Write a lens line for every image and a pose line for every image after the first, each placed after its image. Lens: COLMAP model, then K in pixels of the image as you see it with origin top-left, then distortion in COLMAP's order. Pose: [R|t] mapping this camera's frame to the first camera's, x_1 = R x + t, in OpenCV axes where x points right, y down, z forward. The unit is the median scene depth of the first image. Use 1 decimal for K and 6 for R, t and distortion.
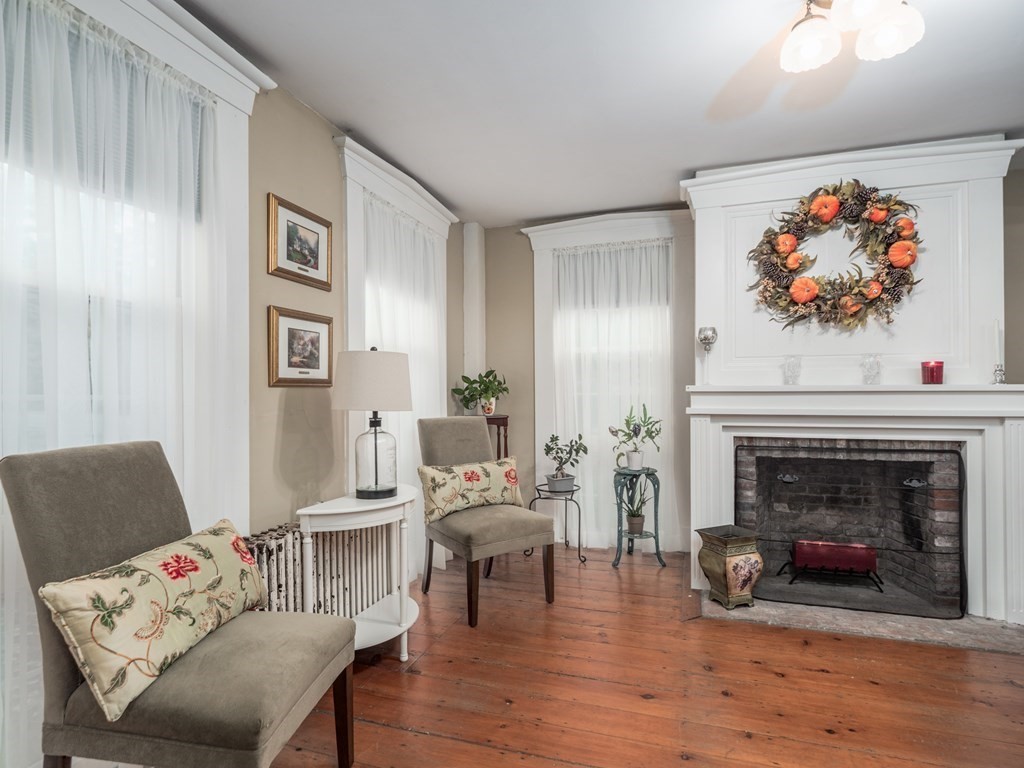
lens RADIAL K [[550.4, 0, 511.1], [0, 550.4, 395.6], [0, 0, 1]] dist [0.000456, 0.000152]
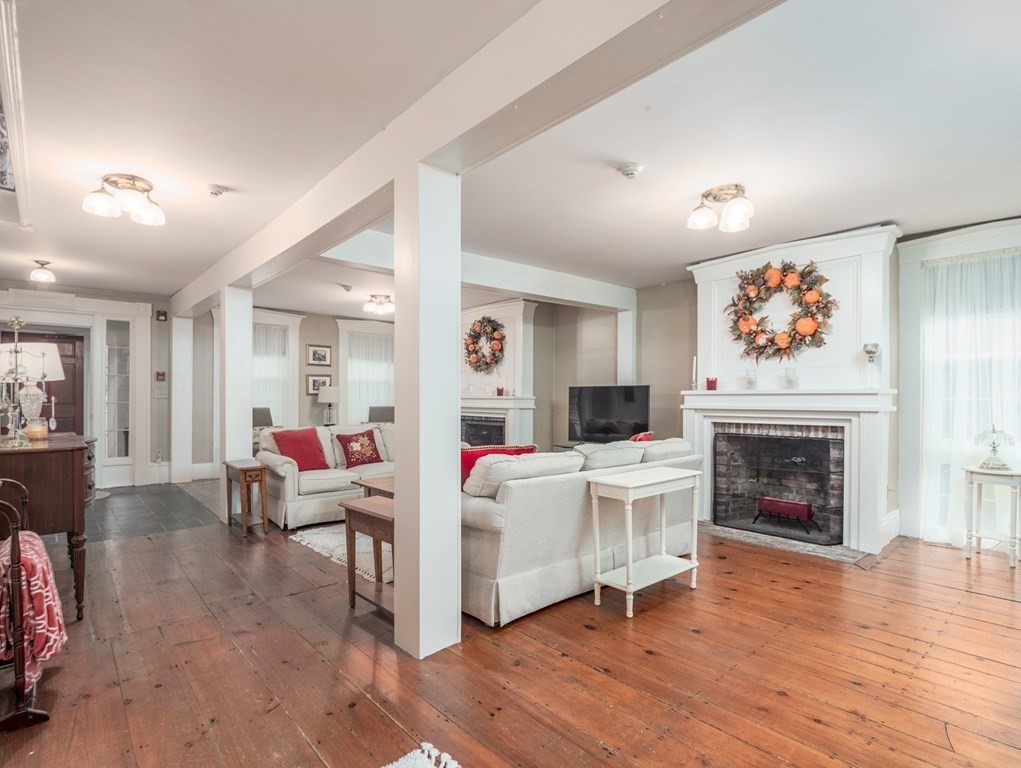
lens RADIAL K [[532.5, 0, 507.5], [0, 532.5, 402.1], [0, 0, 1]] dist [-0.000813, 0.000025]
pose [[0.863785, 0.012833, -0.503698, 2.270554], [-0.008832, 0.999908, 0.010329, -0.018524], [0.503784, -0.004474, 0.863818, -1.276560]]
